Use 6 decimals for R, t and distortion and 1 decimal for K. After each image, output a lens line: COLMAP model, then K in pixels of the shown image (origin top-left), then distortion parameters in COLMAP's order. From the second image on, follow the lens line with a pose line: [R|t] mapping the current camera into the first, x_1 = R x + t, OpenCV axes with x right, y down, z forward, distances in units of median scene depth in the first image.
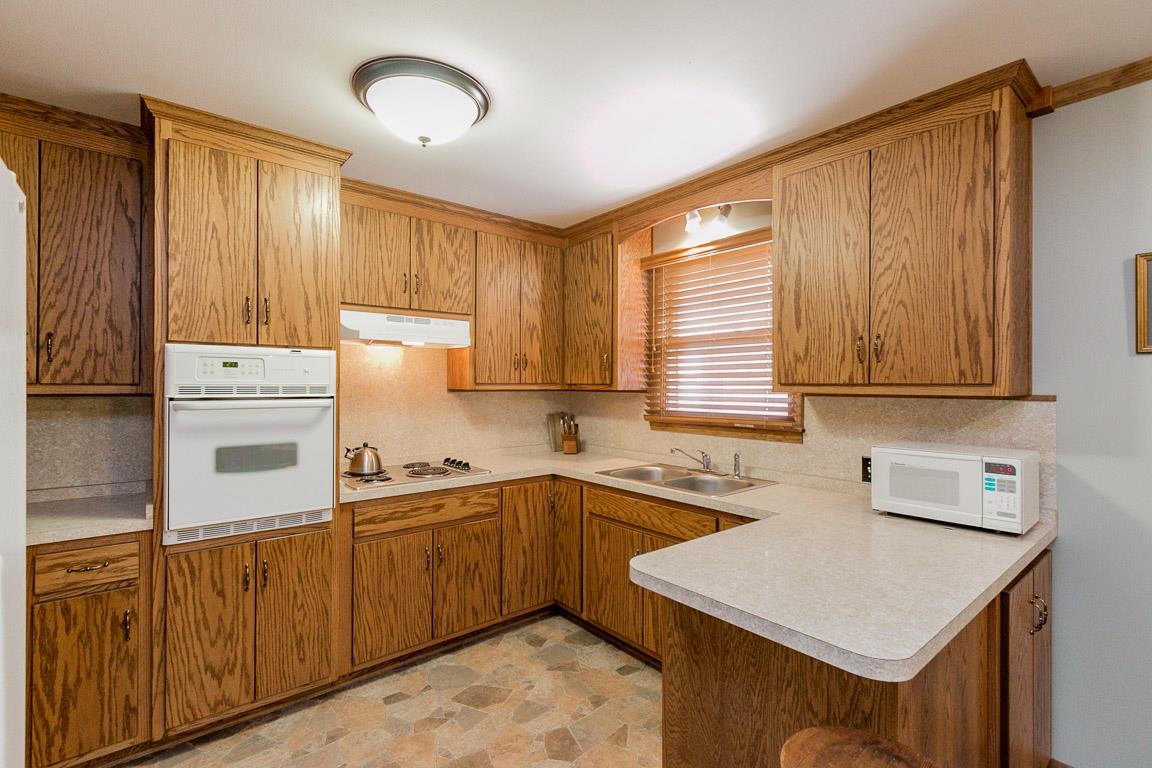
lens RADIAL K [[529.7, 0, 553.1], [0, 529.7, 381.4], [0, 0, 1]] dist [0.008807, -0.006041]
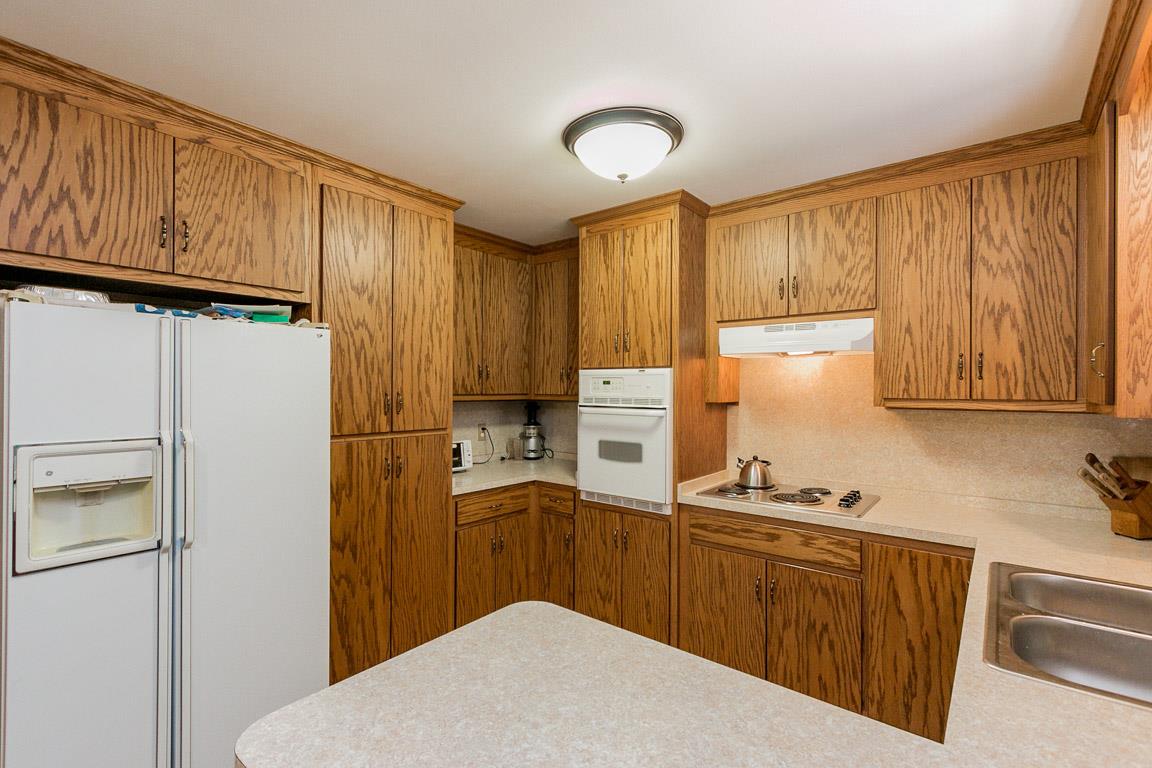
lens RADIAL K [[529.7, 0, 589.4], [0, 529.7, 385.9], [0, 0, 1]] dist [0.008807, -0.006041]
pose [[0.208403, -0.005844, -0.978026, 0.645751], [-0.000018, 0.999982, -0.005979, -0.012247], [0.978043, 0.001263, 0.208399, 0.557516]]
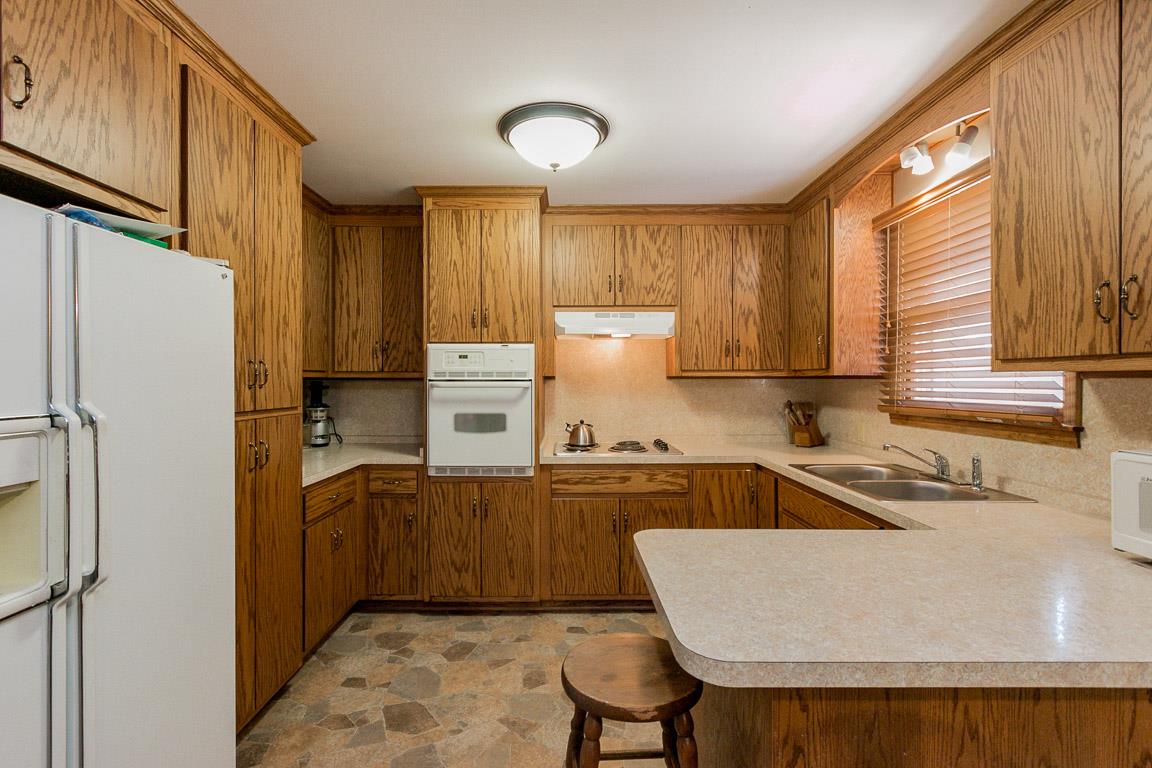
lens RADIAL K [[511.7, 0, 564.4], [0, 511.7, 379.6], [0, 0, 1]] dist [0.001661, -0.001214]
pose [[0.774101, -0.005221, -0.633040, 0.407260], [0.006231, 0.999980, -0.000627, 0.027792], [0.633031, -0.003459, 0.774118, 0.083298]]
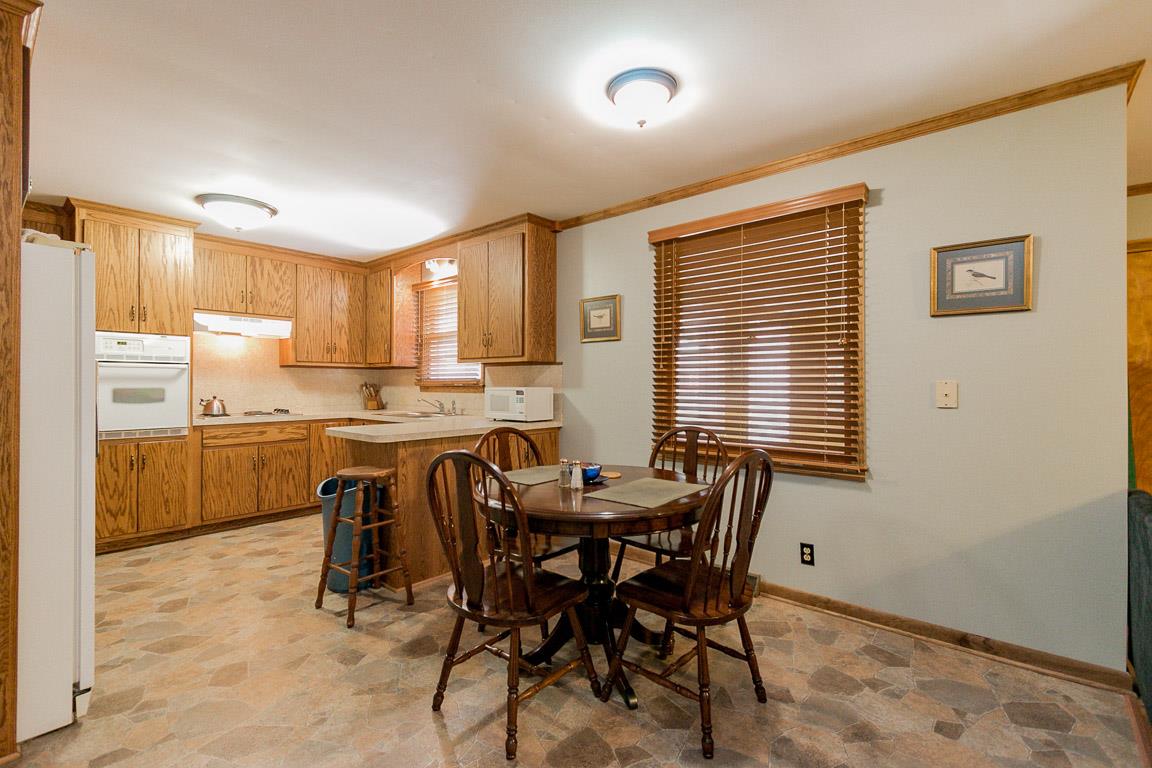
lens RADIAL K [[529.7, 0, 586.0], [0, 529.7, 381.4], [0, 0, 1]] dist [0.008807, -0.006041]
pose [[0.979116, -0.001299, 0.203298, 0.480312], [0.001628, 0.999998, -0.001451, 0.087377], [-0.203295, 0.001752, 0.979116, -0.918756]]
